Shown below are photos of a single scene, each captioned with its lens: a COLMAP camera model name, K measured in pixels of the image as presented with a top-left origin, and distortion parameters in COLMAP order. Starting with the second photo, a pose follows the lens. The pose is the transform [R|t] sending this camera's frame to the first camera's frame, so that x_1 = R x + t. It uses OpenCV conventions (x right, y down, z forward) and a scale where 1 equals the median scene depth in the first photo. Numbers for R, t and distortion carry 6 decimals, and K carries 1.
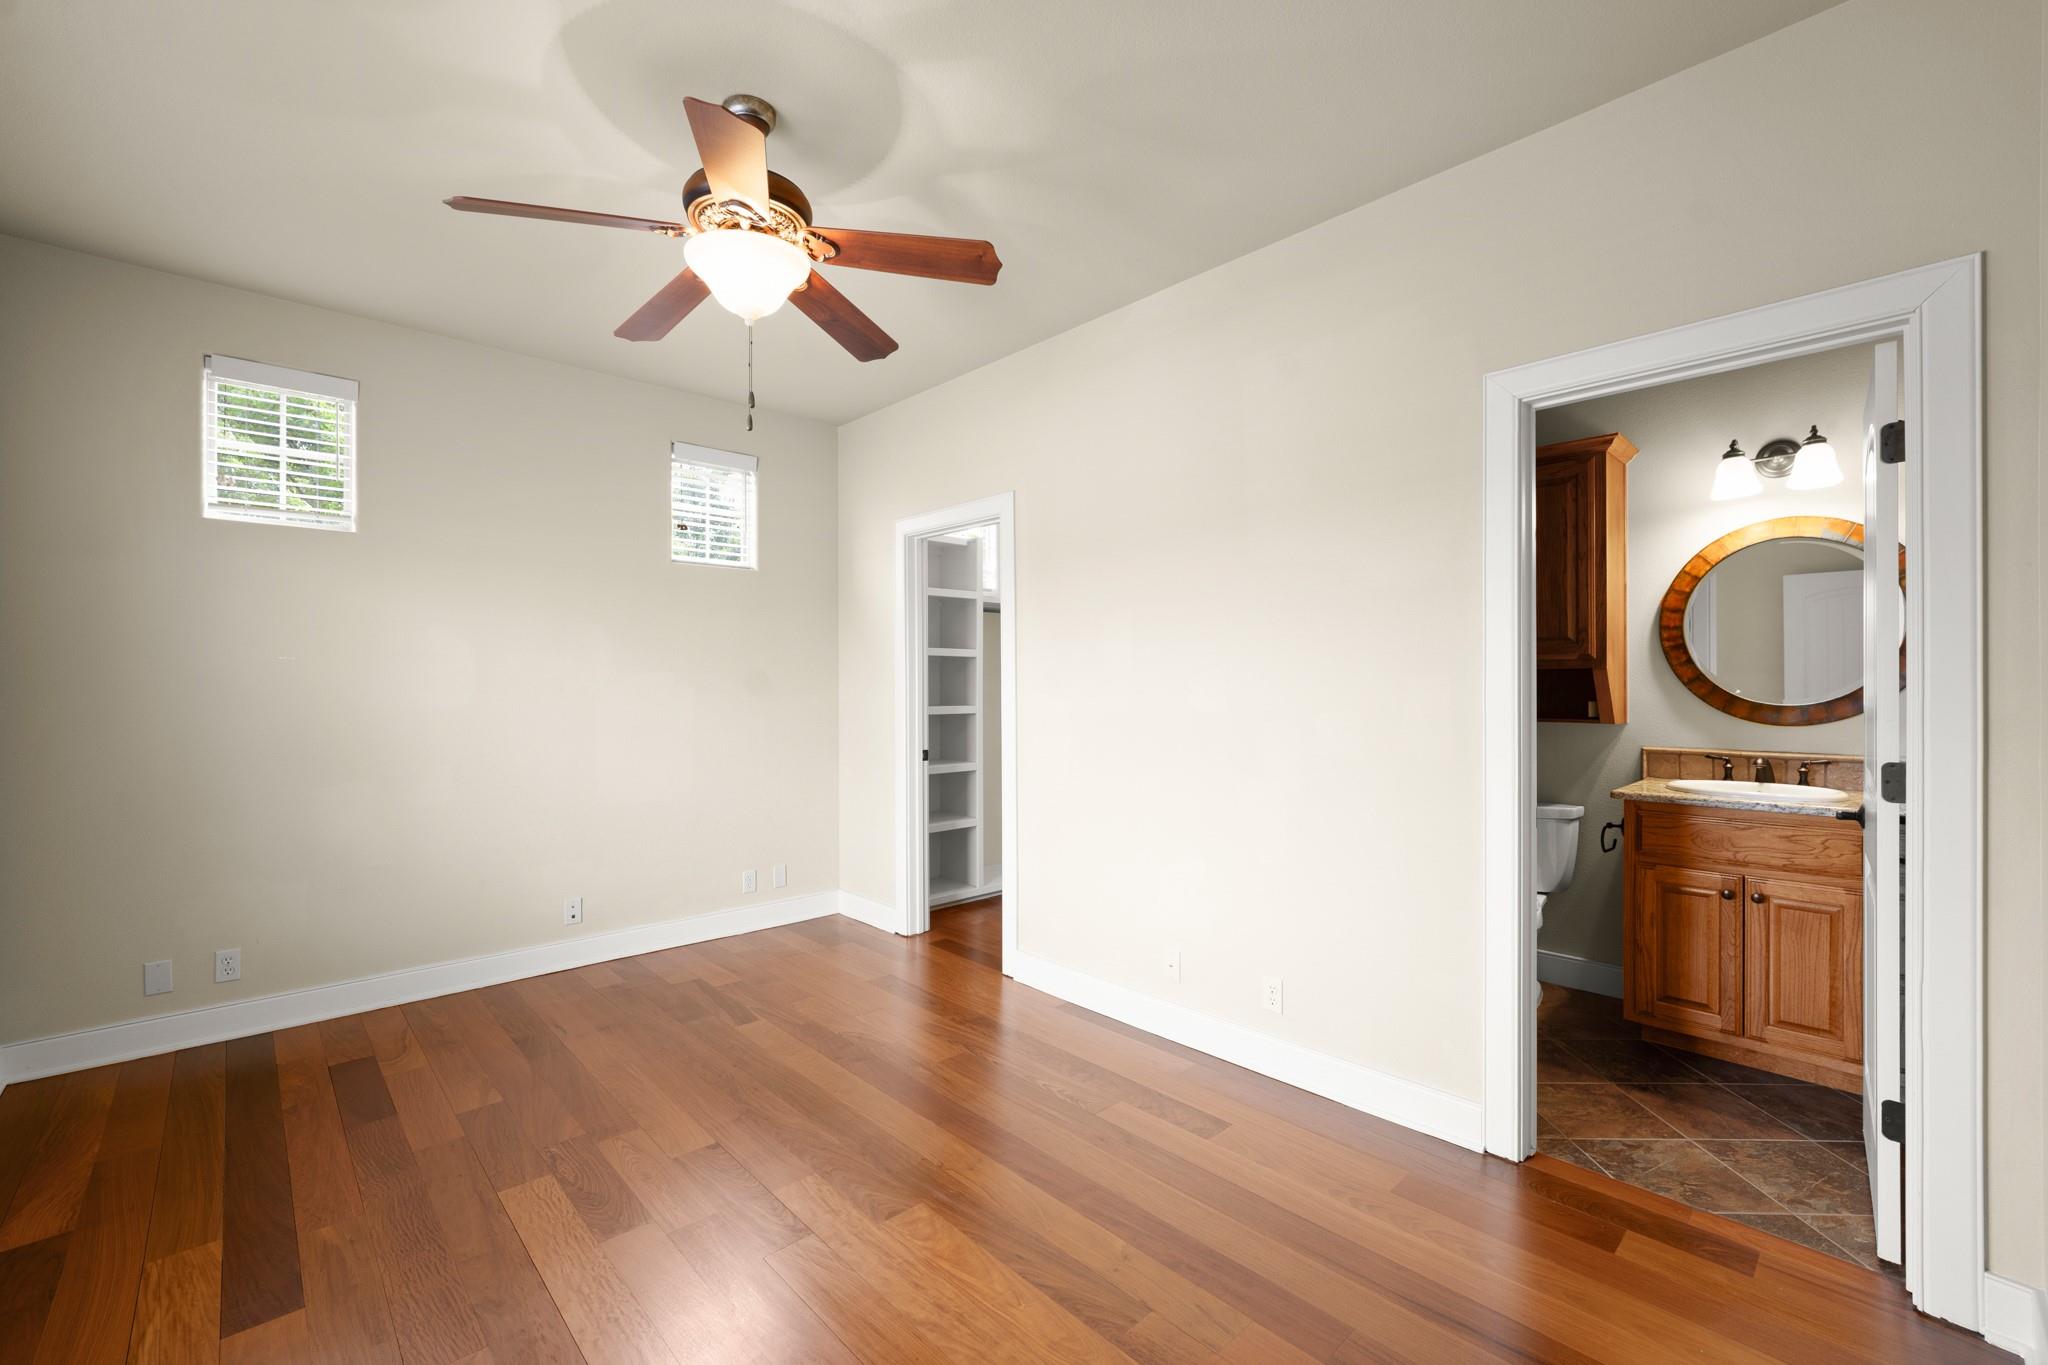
lens RADIAL K [[846.0, 0, 1019.3], [0, 846.0, 688.9], [0, 0, 1]] dist [-0.002610, -0.000127]
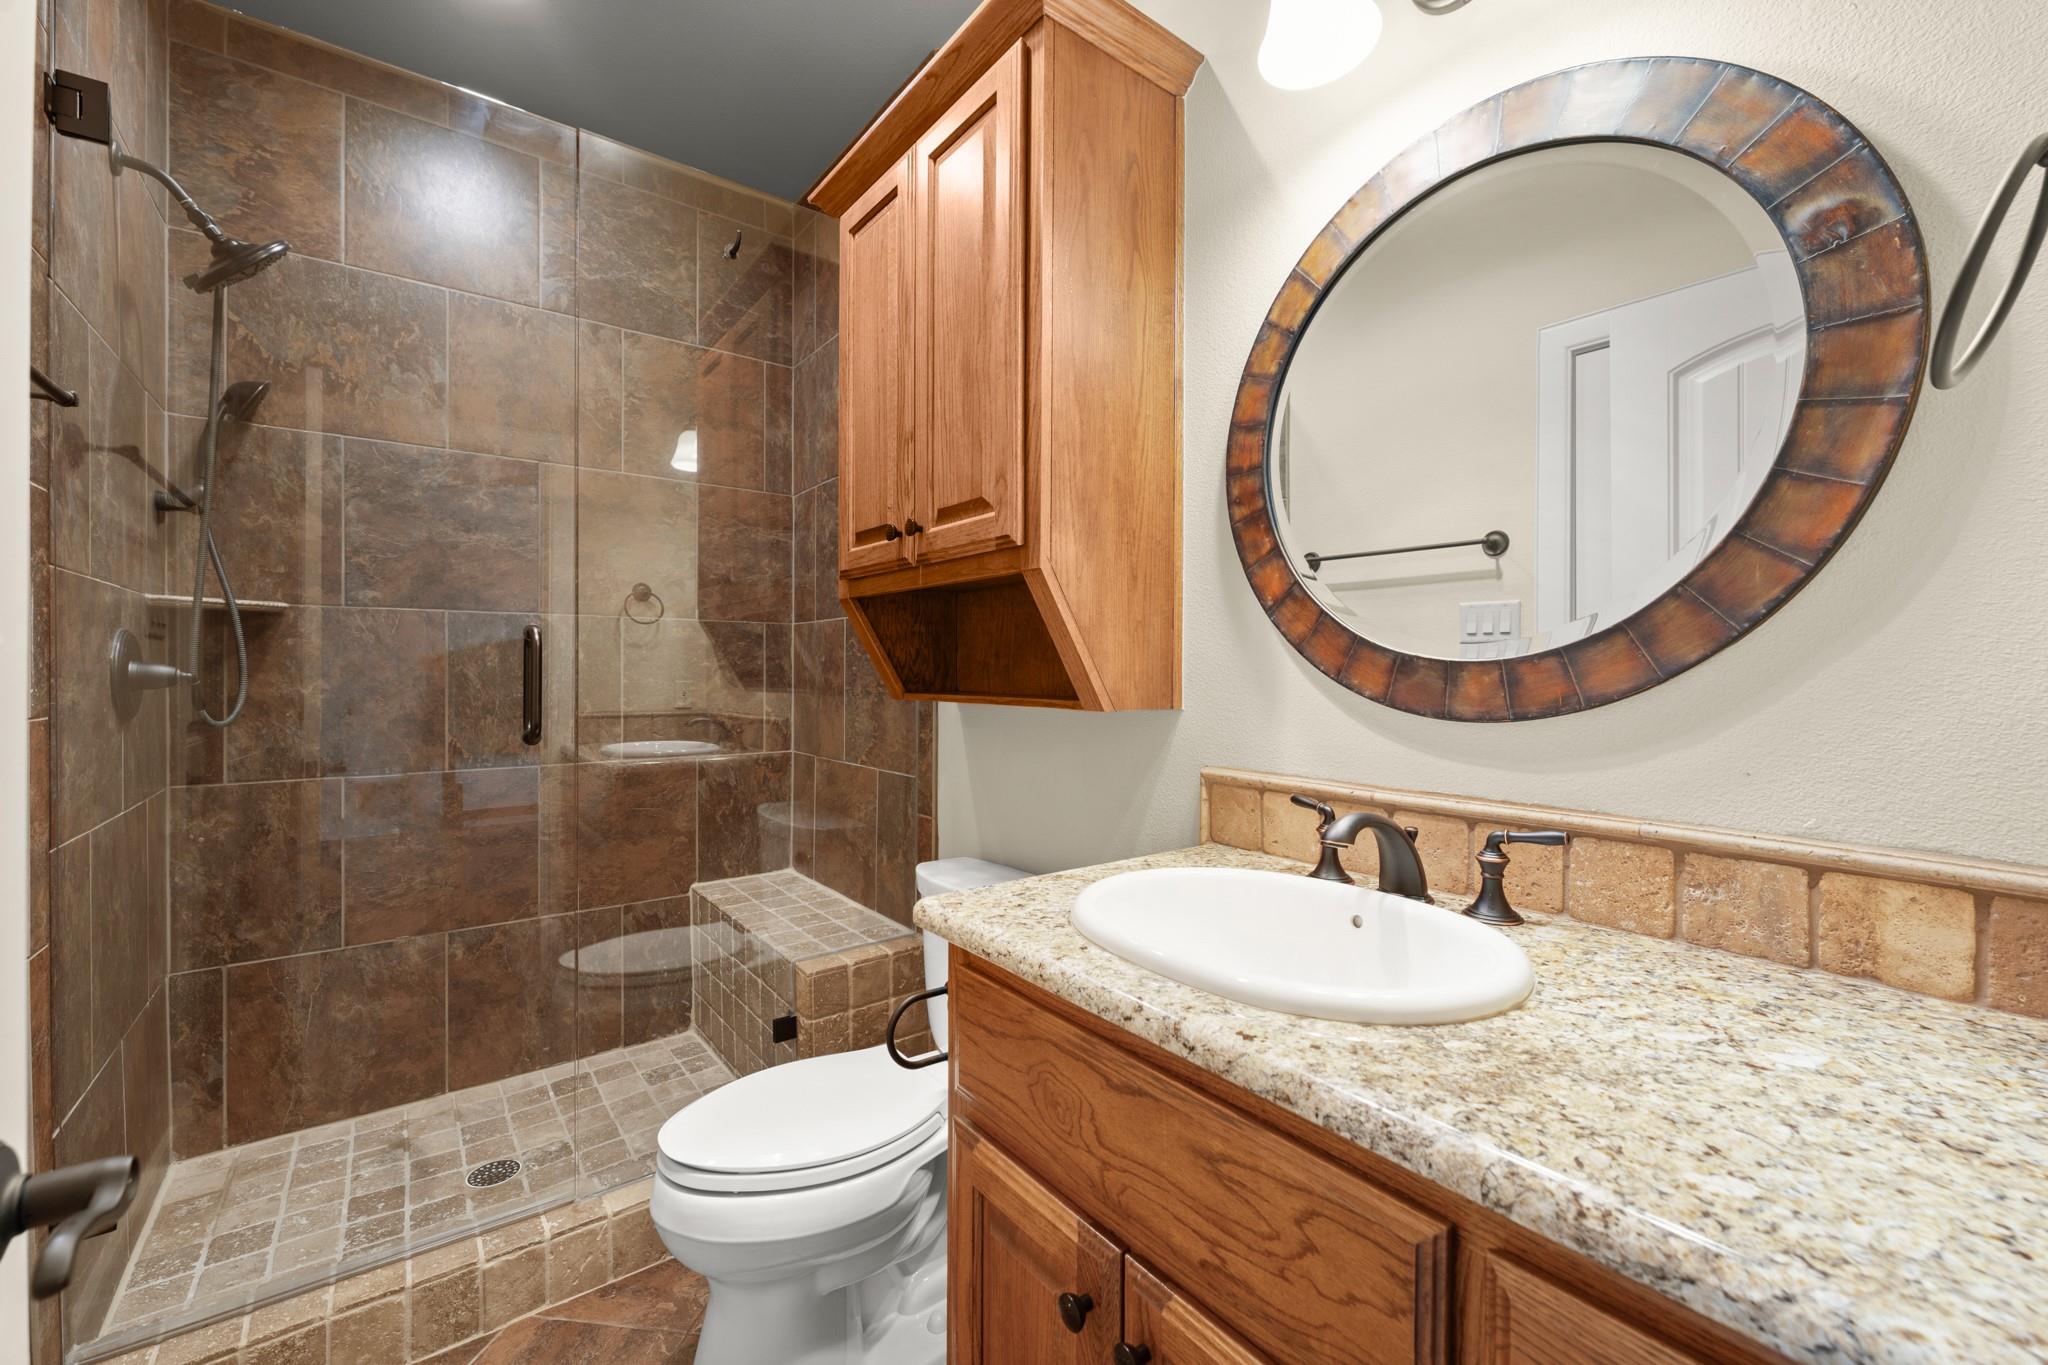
lens RADIAL K [[846.0, 0, 1012.5], [0, 846.0, 683.9], [0, 0, 1]] dist [-0.002610, -0.000127]
pose [[0.996422, 0.007152, -0.084209, 0.375638], [-0.006712, 0.999962, 0.005515, 0.014107], [0.084245, -0.004930, 0.996433, 0.320534]]
